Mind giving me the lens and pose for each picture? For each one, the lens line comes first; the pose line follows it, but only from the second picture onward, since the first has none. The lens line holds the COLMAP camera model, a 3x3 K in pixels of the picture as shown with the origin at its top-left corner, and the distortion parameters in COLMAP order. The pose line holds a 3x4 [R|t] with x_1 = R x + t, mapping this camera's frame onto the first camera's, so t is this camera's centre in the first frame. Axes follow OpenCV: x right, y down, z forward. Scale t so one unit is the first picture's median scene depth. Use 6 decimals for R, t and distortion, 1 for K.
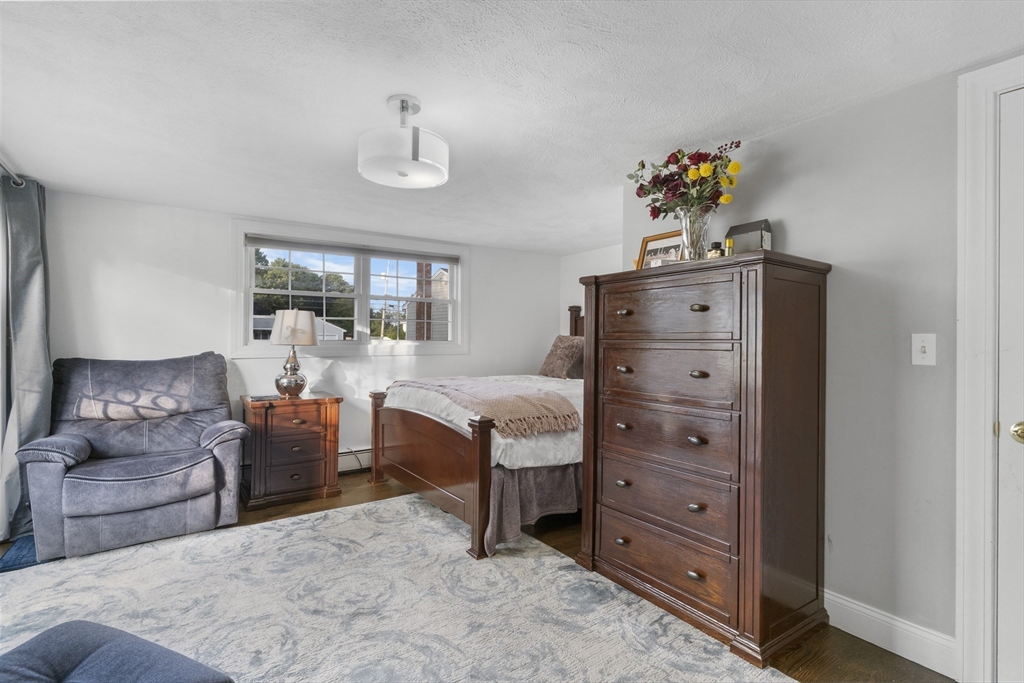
lens RADIAL K [[495.6, 0, 497.8], [0, 495.6, 338.0], [0, 0, 1]] dist [0.011492, 0.002819]
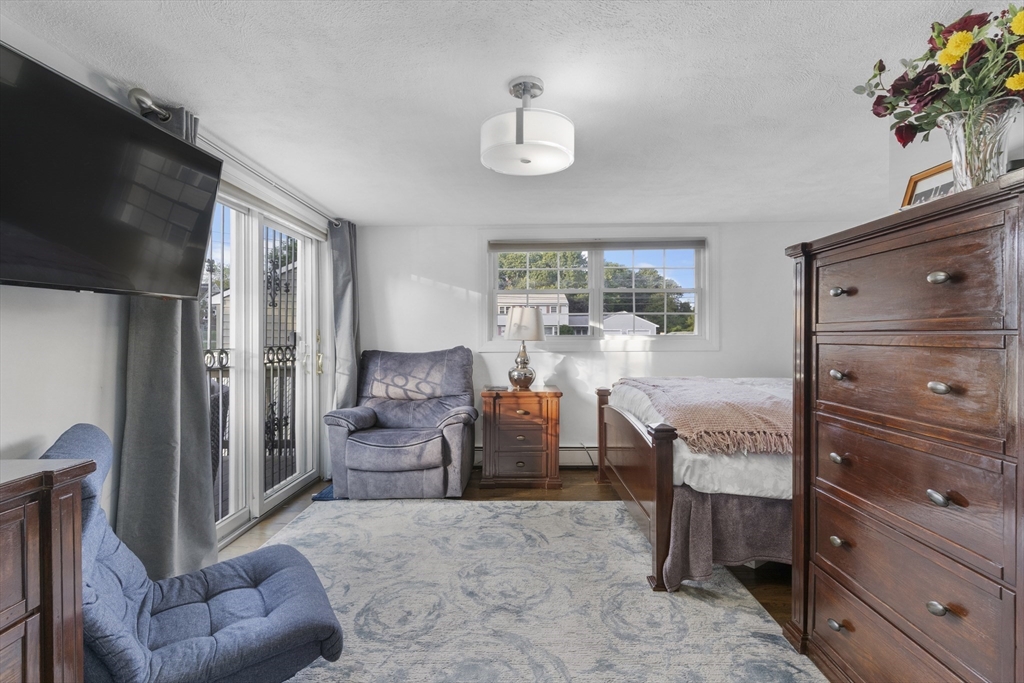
lens RADIAL K [[495.6, 0, 503.5], [0, 495.6, 335.6], [0, 0, 1]] dist [0.011492, 0.002819]
pose [[0.814977, -0.007564, -0.579445, 0.235969], [0.010036, 0.999949, 0.001062, 0.002690], [0.579407, -0.006681, 0.815011, 0.144728]]
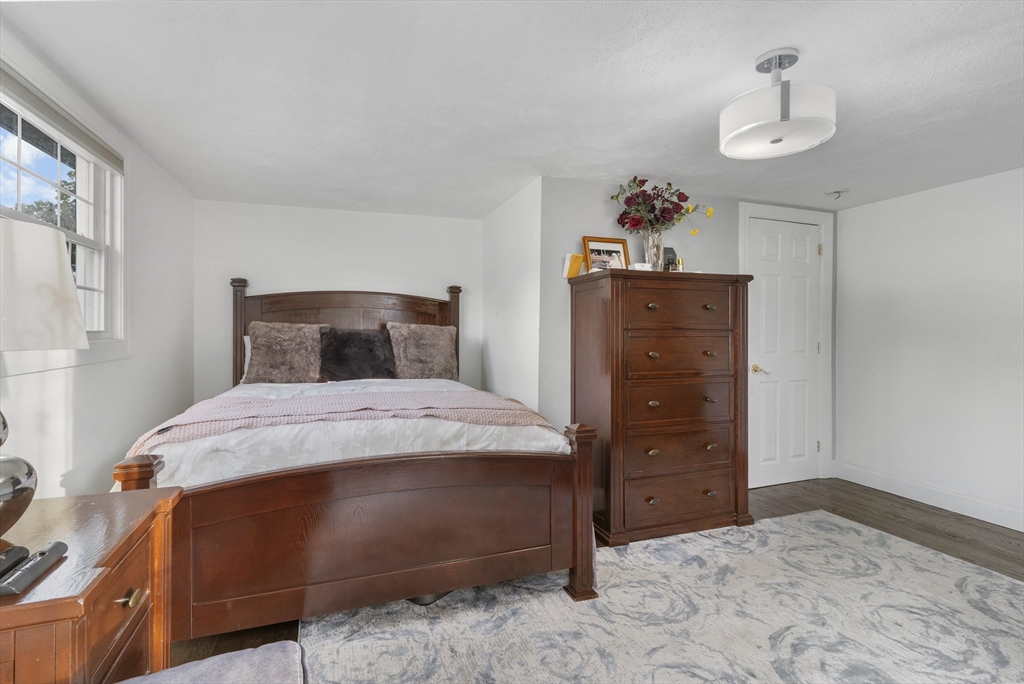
lens RADIAL K [[495.6, 0, 507.2], [0, 495.6, 349.5], [0, 0, 1]] dist [0.011492, 0.002819]
pose [[0.224615, -0.024732, 0.974134, -0.816236], [0.000072, 0.999678, 0.025364, 0.020334], [-0.974448, -0.005627, 0.224544, 0.917289]]
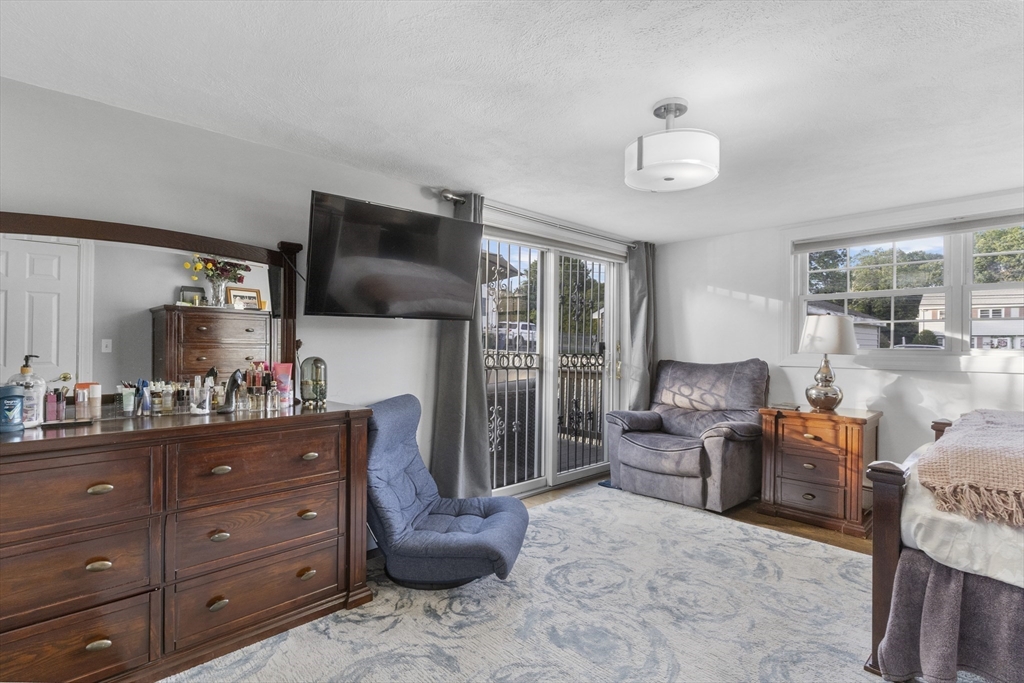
lens RADIAL K [[495.6, 0, 509.5], [0, 495.6, 342.7], [0, 0, 1]] dist [0.011492, 0.002819]
pose [[0.165624, -0.006738, -0.986166, 0.534961], [-0.004550, 0.999961, -0.007597, 0.004620], [0.986178, 0.005746, 0.165587, 0.382213]]
